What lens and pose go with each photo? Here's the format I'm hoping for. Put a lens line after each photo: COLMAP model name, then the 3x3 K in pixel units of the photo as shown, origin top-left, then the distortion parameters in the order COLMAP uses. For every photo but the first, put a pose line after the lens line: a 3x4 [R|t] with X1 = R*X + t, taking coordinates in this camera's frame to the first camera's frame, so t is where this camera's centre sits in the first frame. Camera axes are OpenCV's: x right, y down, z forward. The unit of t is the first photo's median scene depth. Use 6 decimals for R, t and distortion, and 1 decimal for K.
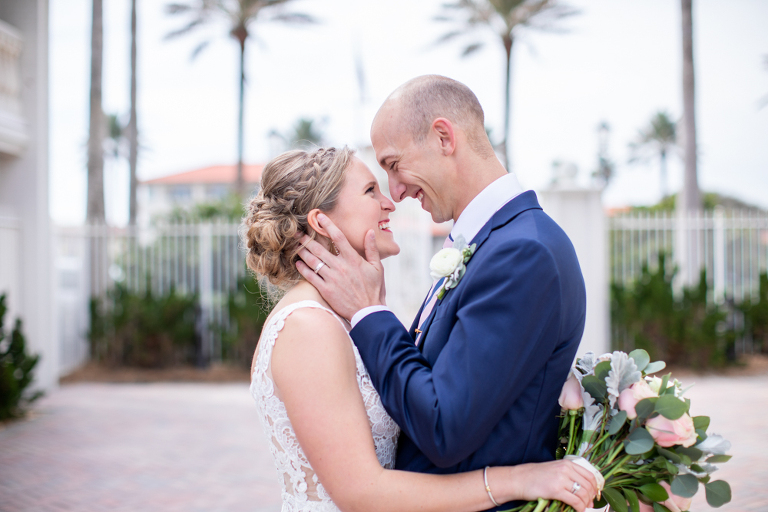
lens RADIAL K [[1121.8, 0, 383.9], [0, 1121.8, 257.4], [0, 0, 1]] dist [-0.187489, 0.000000]
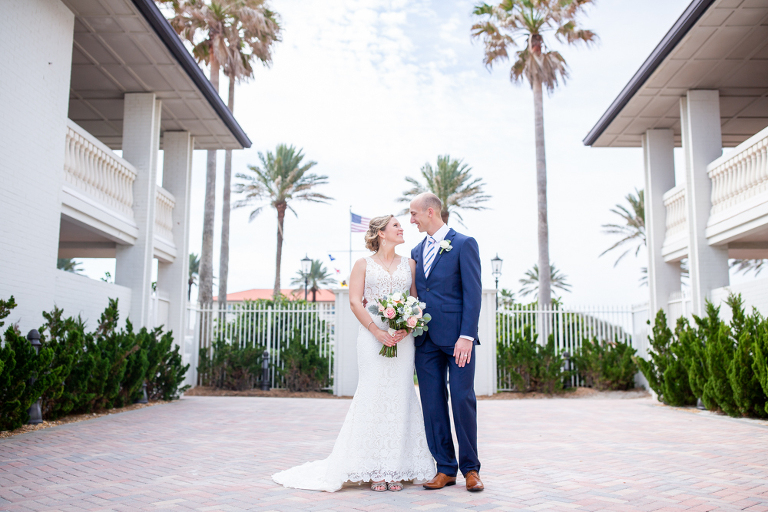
lens RADIAL K [[729.5, 0, 385.1], [0, 729.5, 257.2], [0, 0, 1]] dist [-0.032505, 0.000000]
pose [[0.999062, 0.030055, 0.031169, -0.019146], [-0.025624, 0.990658, -0.133942, 0.043504], [-0.034903, 0.133018, 0.990499, -0.161577]]
